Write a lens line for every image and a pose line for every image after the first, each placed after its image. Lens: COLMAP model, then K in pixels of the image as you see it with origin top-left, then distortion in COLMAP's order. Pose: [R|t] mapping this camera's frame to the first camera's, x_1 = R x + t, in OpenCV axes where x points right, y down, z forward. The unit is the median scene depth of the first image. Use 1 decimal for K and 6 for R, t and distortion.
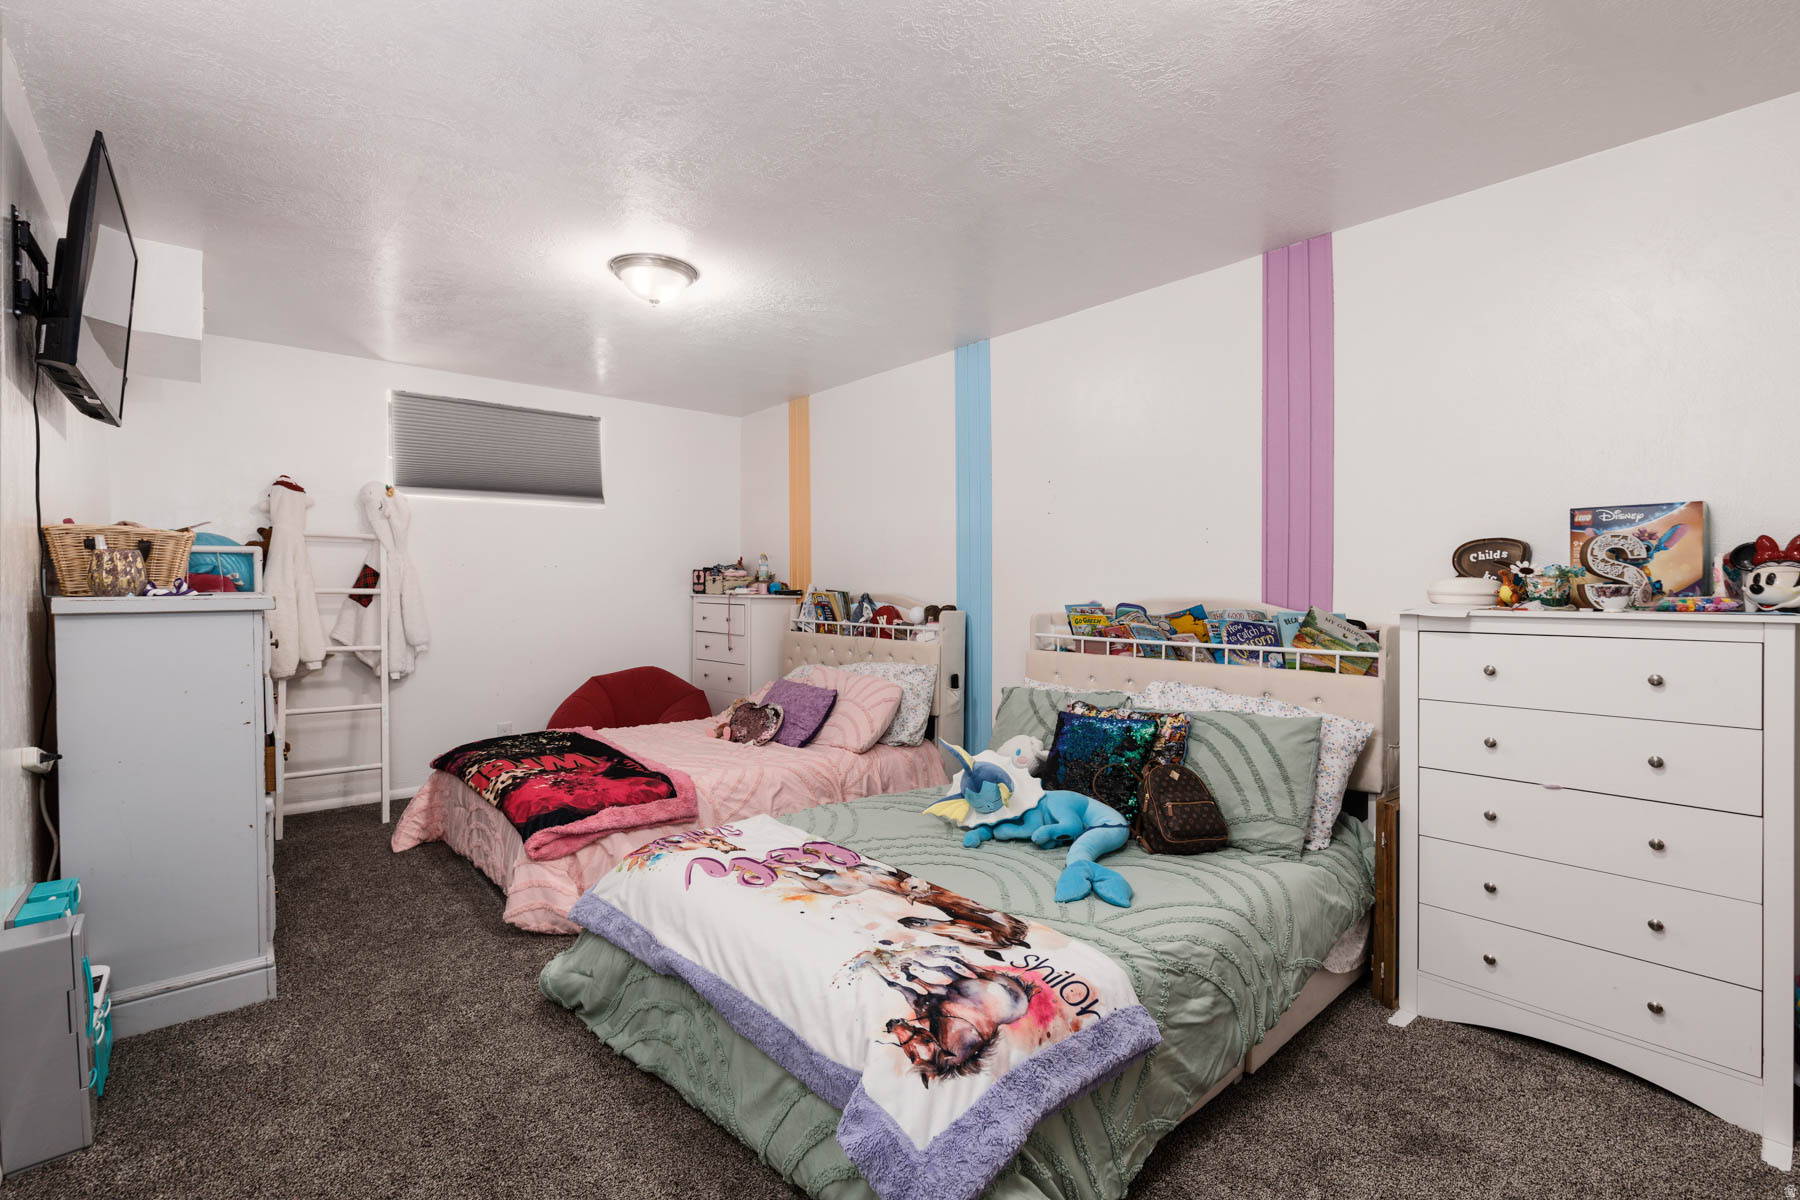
lens RADIAL K [[828.9, 0, 898.4], [0, 828.9, 591.3], [0, 0, 1]] dist [0.000092, -0.000323]
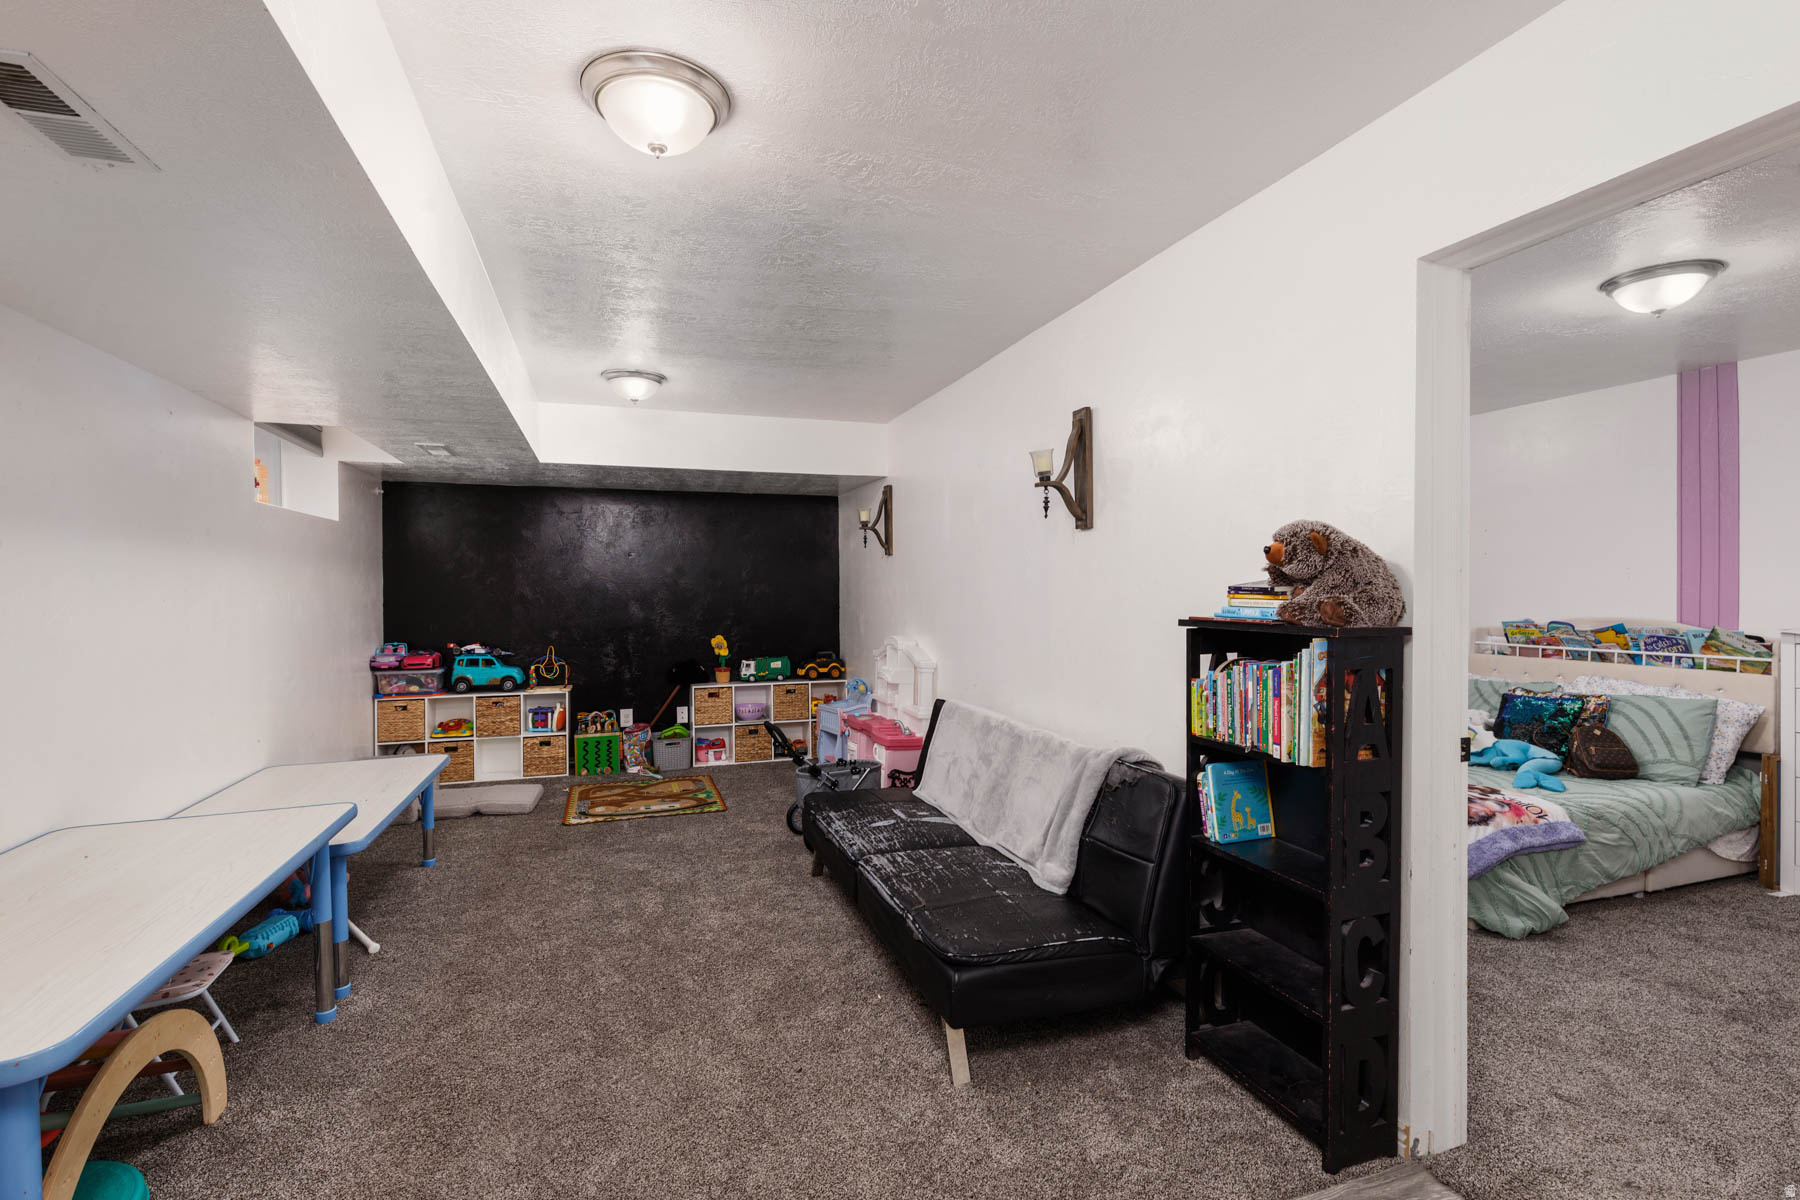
lens RADIAL K [[828.9, 0, 898.4], [0, 828.9, 591.3], [0, 0, 1]] dist [0.000092, -0.000323]
pose [[0.924244, -0.002283, -0.381795, -0.274094], [-0.000199, 0.999979, -0.006460, -0.033349], [0.381802, 0.006047, 0.924224, -0.904321]]
